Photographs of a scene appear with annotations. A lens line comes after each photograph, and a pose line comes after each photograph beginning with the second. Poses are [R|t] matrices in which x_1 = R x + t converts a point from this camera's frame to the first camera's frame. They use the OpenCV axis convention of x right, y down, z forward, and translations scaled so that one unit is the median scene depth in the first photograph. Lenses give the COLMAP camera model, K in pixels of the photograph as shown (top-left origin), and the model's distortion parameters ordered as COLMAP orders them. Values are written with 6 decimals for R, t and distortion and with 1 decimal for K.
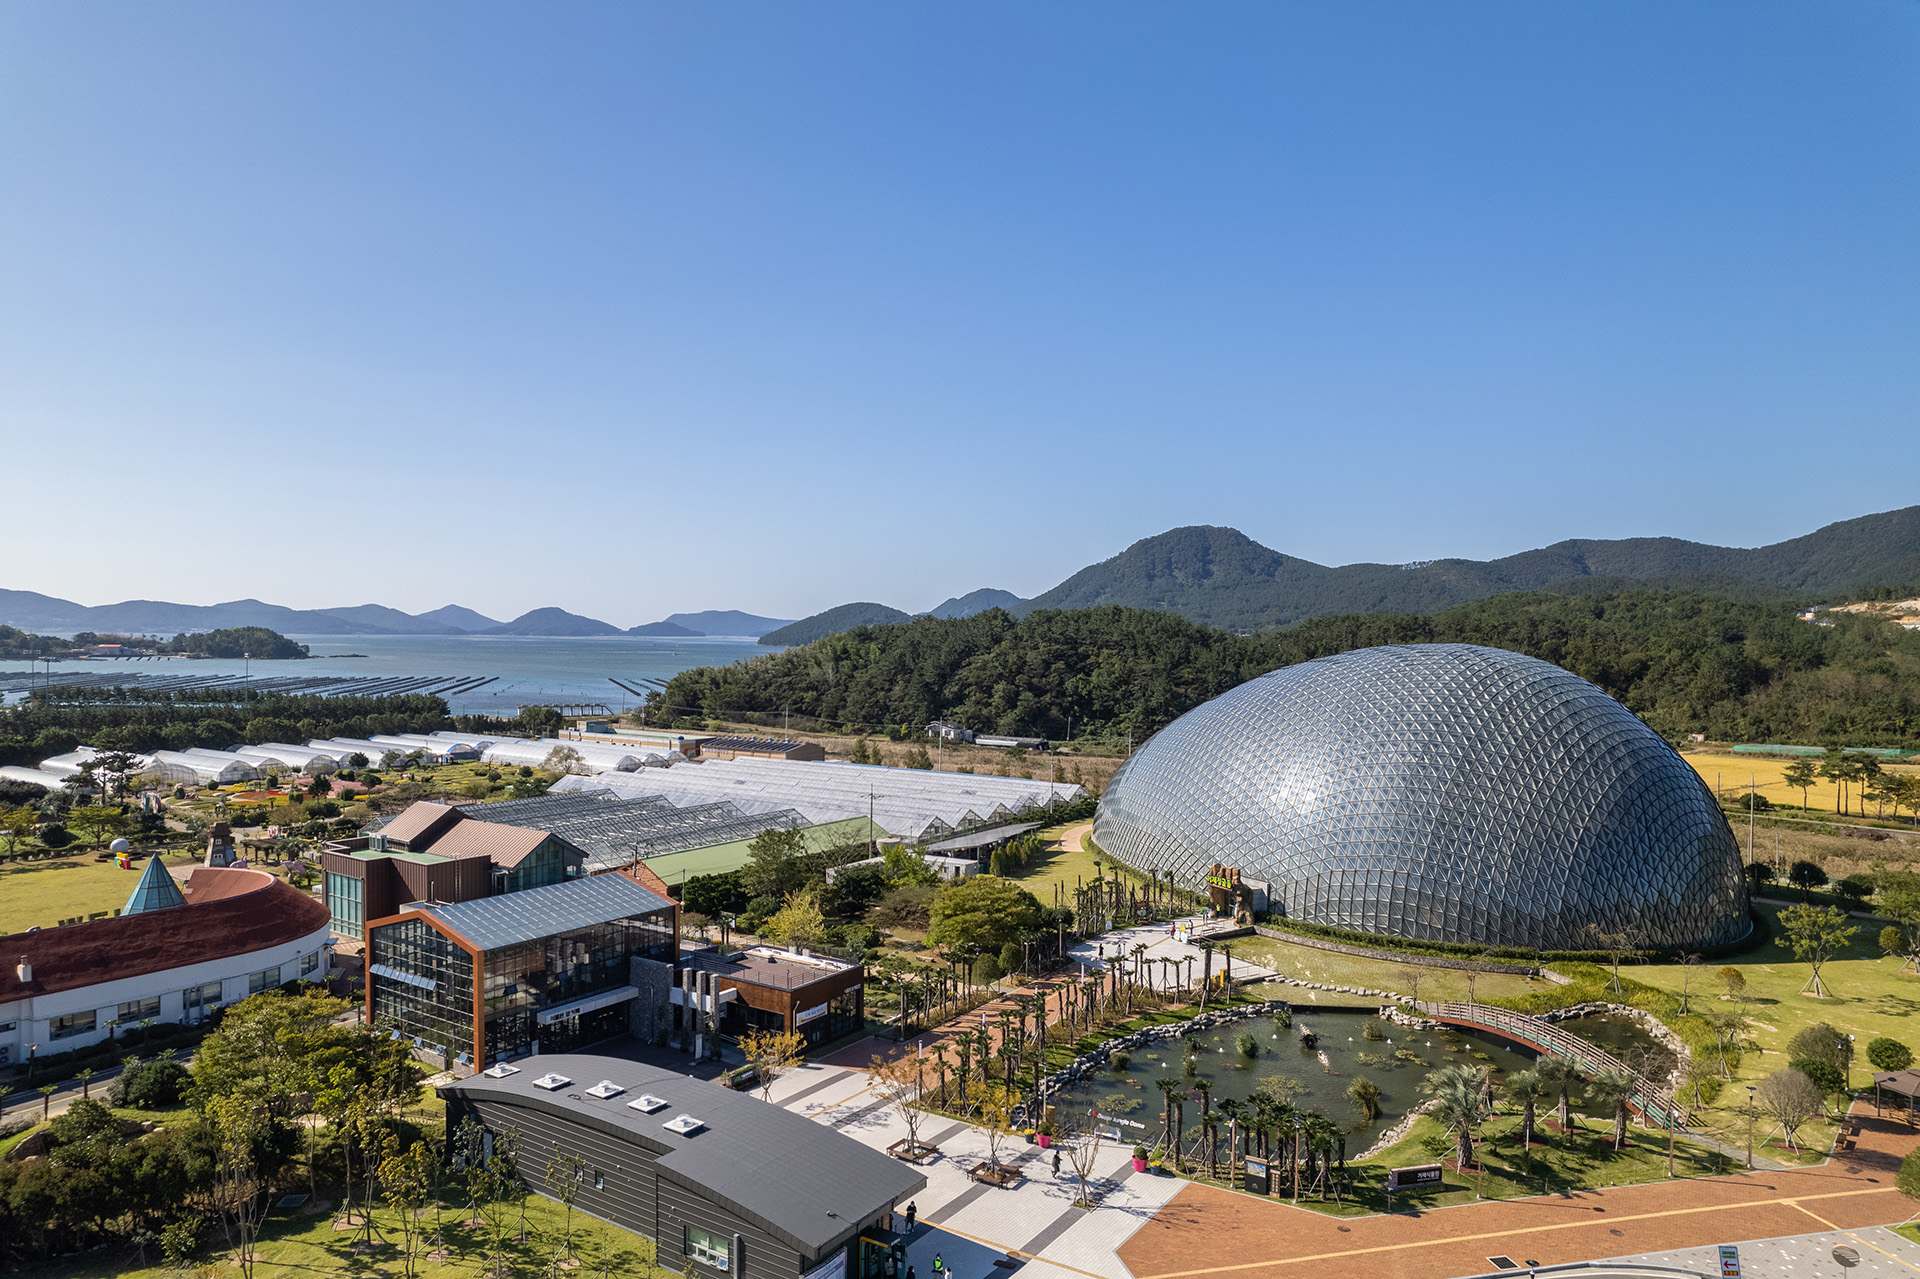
lens RADIAL K [[1235.6, 0, 960.0], [0, 1235.6, 639.5], [0, 0, 1]] dist [-0.073927, 0.071208]
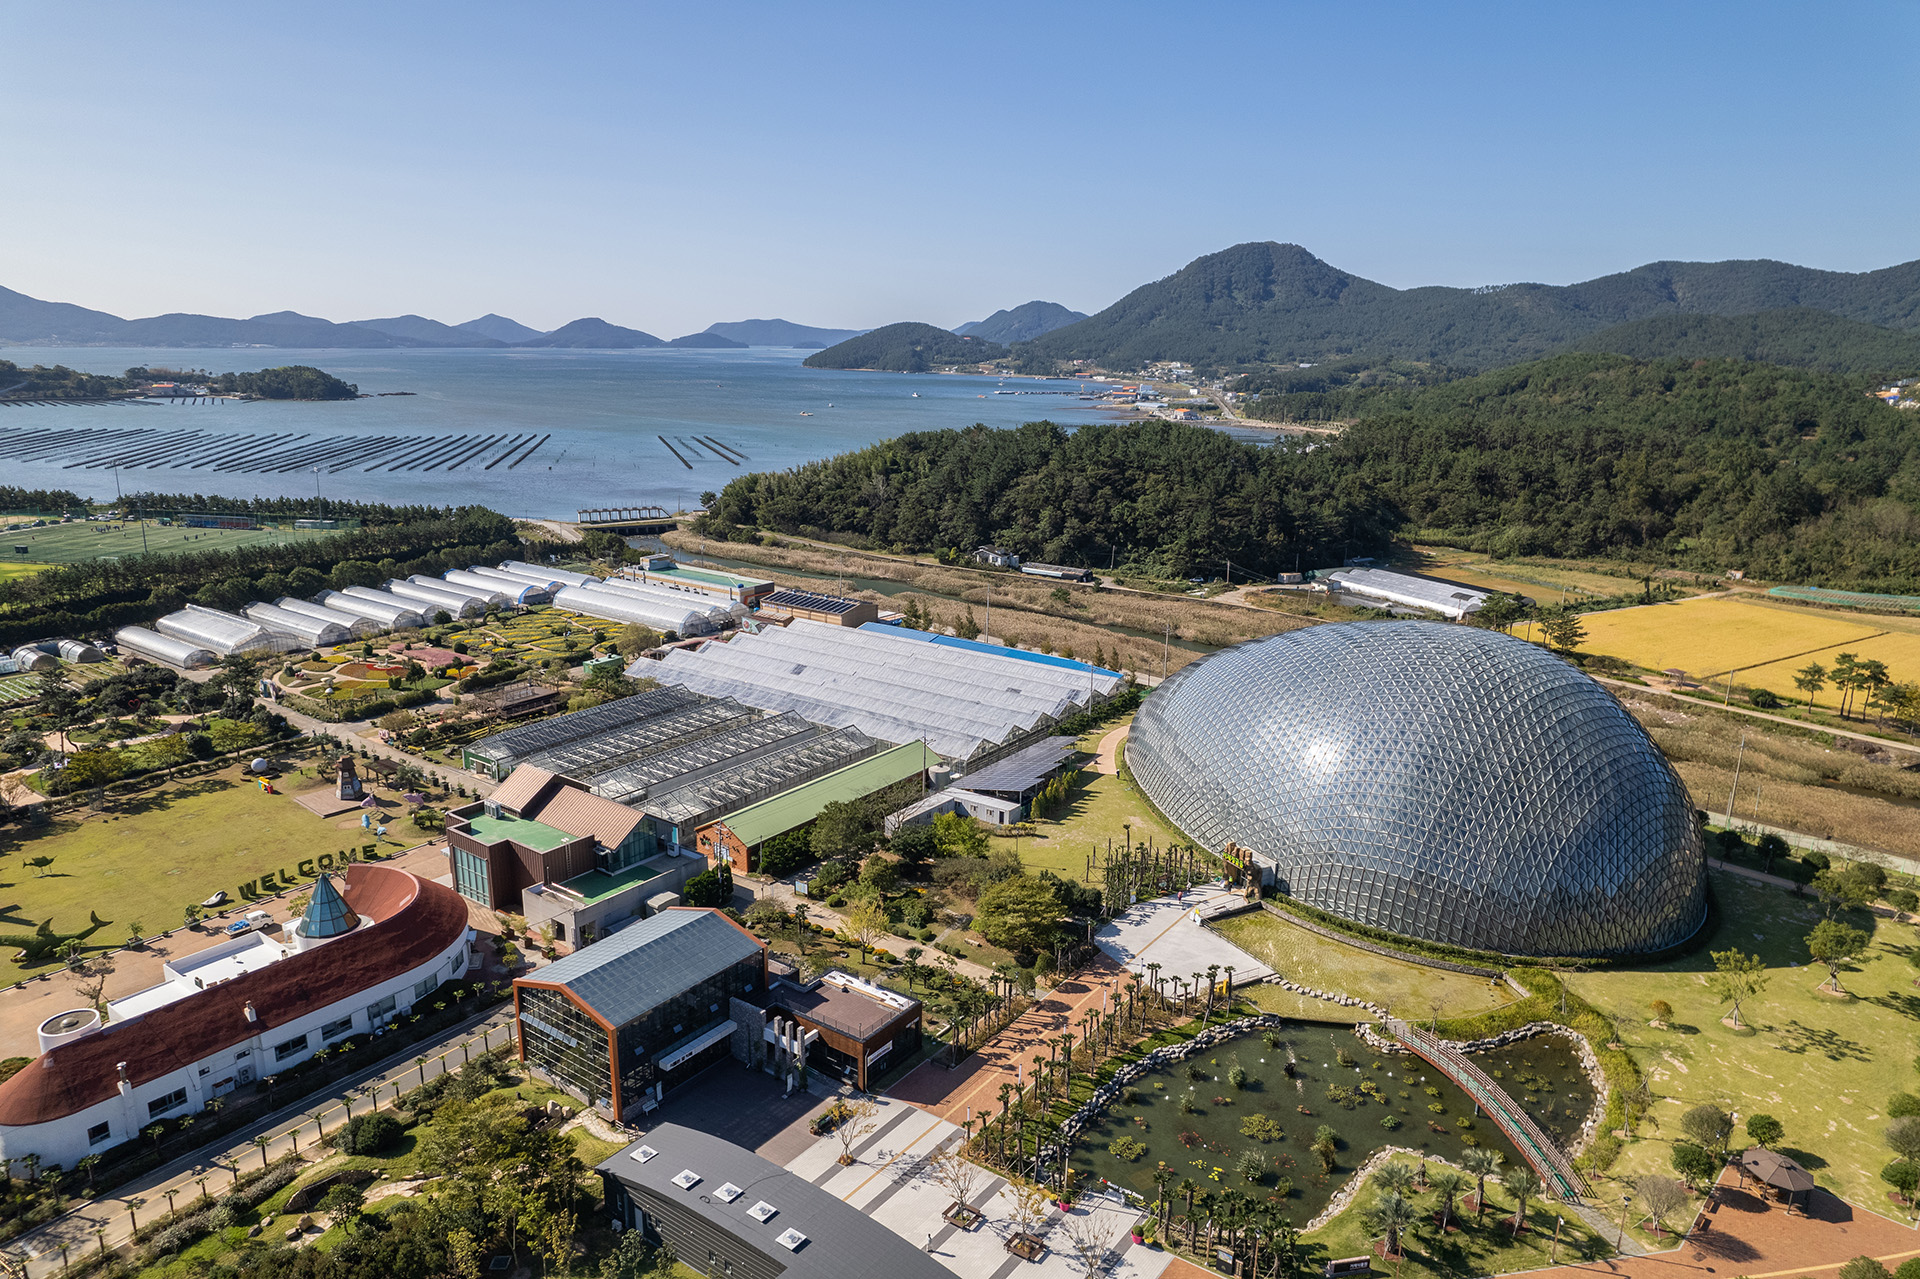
lens RADIAL K [[1244.0, 0, 960.0], [0, 1244.0, 639.5], [0, 0, 1]] dist [-0.073288, 0.069778]
pose [[0.999232, 0.015054, -0.036184, -0.001206], [-0.006038, 0.971393, 0.237400, -0.183928], [0.038723, -0.236999, 0.970738, -0.044842]]
